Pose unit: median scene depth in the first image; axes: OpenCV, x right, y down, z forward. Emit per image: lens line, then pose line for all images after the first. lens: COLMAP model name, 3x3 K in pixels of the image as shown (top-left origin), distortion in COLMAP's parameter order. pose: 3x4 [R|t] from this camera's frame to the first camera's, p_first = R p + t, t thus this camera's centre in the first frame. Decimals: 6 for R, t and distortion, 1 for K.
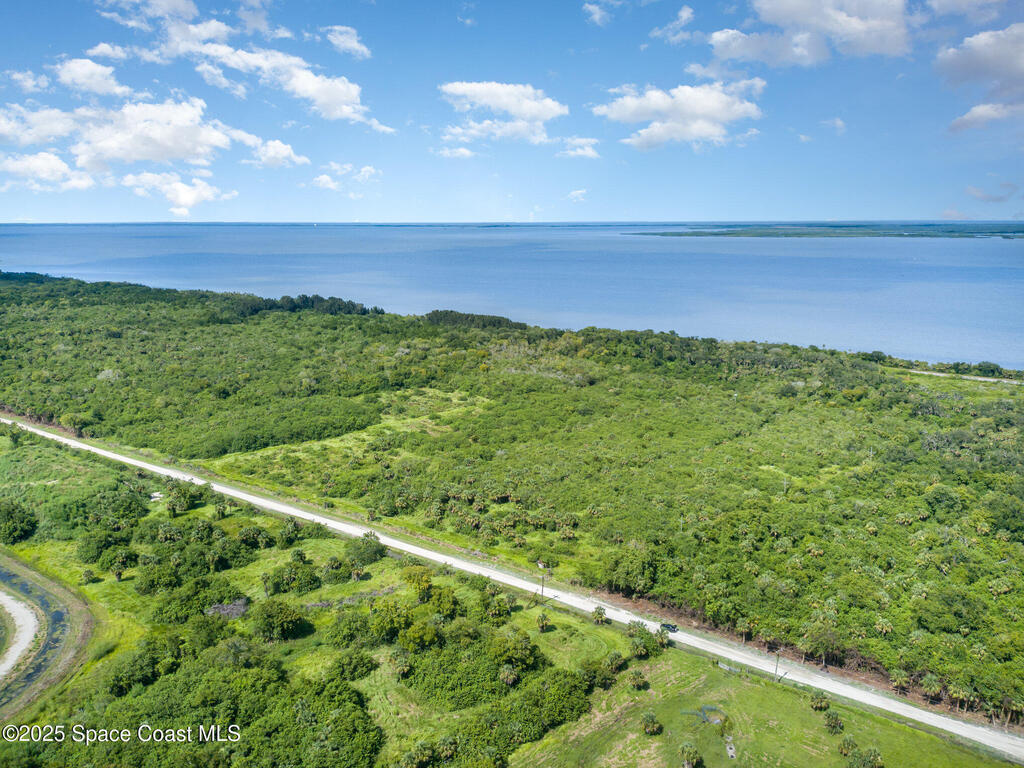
lens RADIAL K [[774.0, 0, 512.0], [0, 774.0, 384.0], [0, 0, 1]] dist [0.049566, -0.078639]
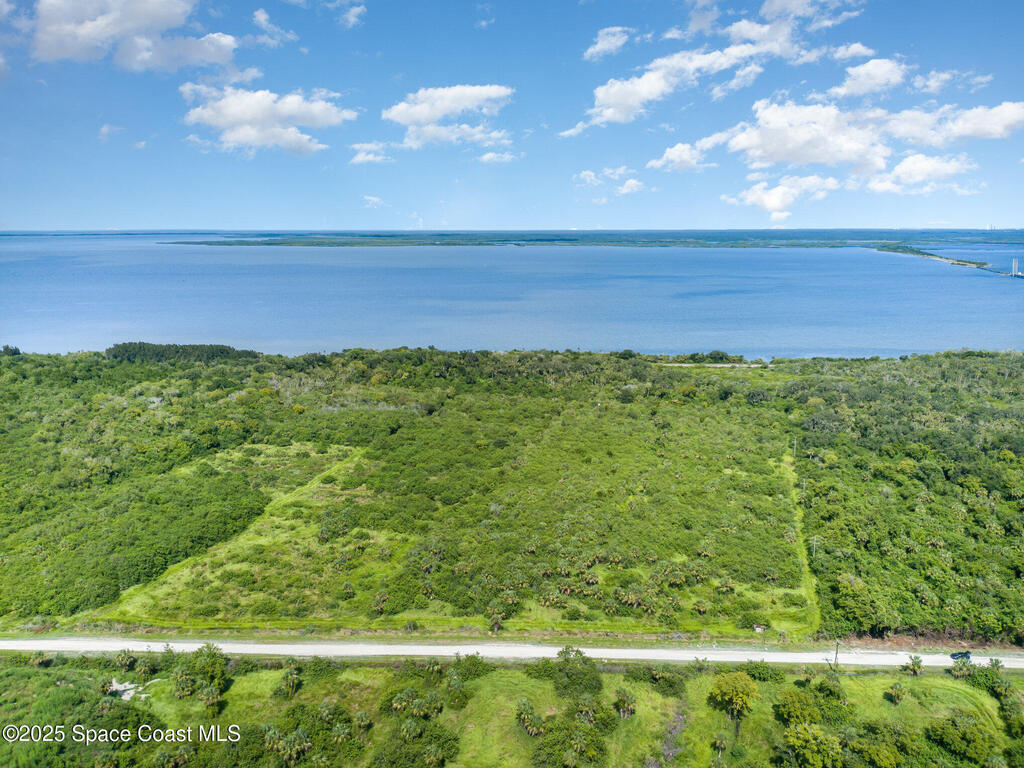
lens RADIAL K [[774.0, 0, 512.0], [0, 774.0, 384.0], [0, 0, 1]] dist [0.049566, -0.078639]
pose [[0.834358, -0.107008, 0.540737, -0.265112], [0.113087, 0.993340, 0.022083, -0.036637], [-0.539498, 0.042725, 0.840902, 0.170964]]
